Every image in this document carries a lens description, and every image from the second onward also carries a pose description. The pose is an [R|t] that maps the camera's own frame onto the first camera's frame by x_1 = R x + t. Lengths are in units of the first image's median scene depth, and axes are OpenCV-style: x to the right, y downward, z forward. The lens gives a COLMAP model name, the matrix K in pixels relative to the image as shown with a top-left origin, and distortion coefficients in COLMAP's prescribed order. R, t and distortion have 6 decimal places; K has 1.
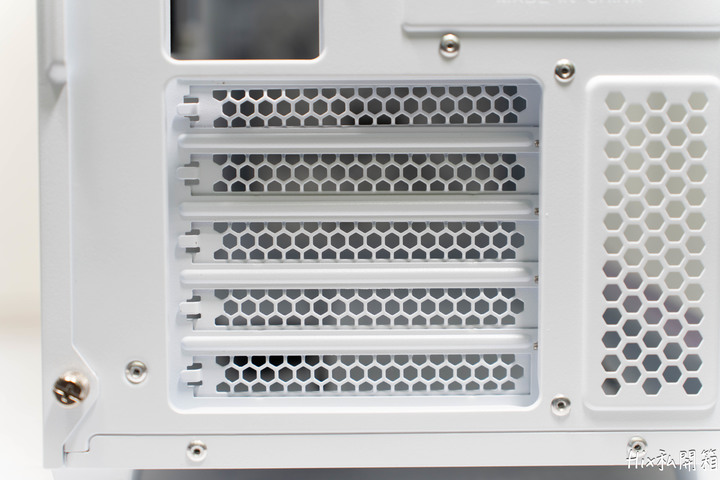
lens RADIAL K [[1599.2, 0, 358.8], [0, 1599.2, 239.5], [0, 0, 1]] dist [-0.002301, 0.000000]
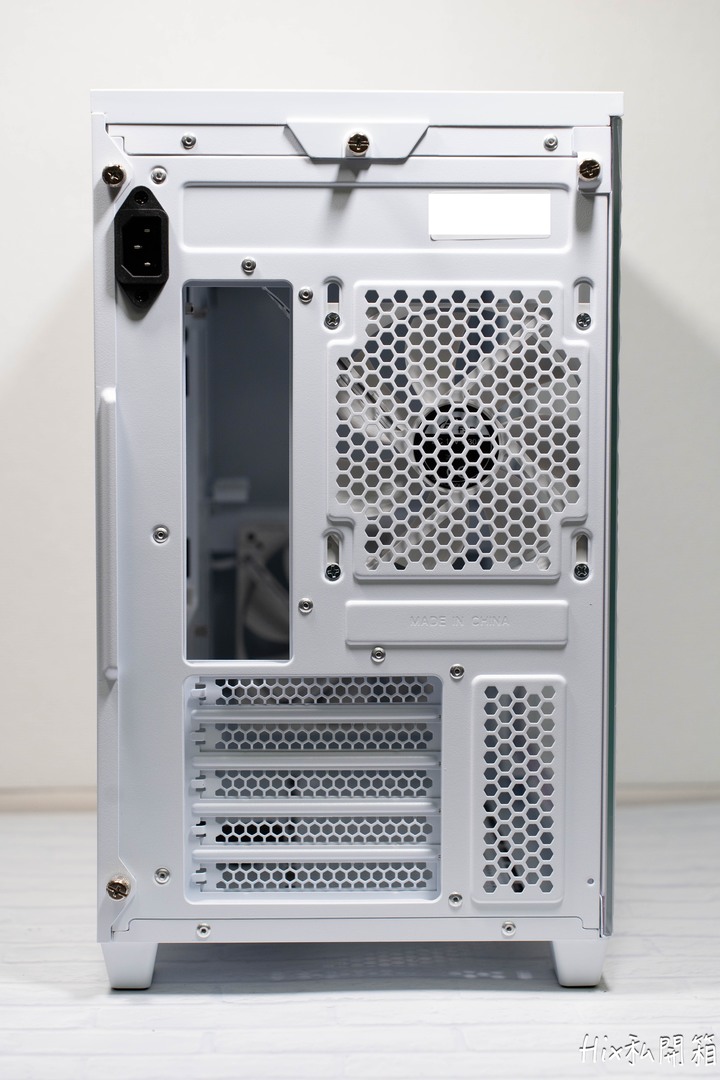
lens RADIAL K [[2398.8, 0, 360.1], [0, 2398.8, 539.6], [0, 0, 1]] dist [-0.002301, 0.000000]
pose [[0.999978, 0.003697, 0.005421, 0.026709], [-0.003653, 0.999960, -0.008151, -0.201804], [-0.005451, 0.008131, 0.999952, -1.159944]]
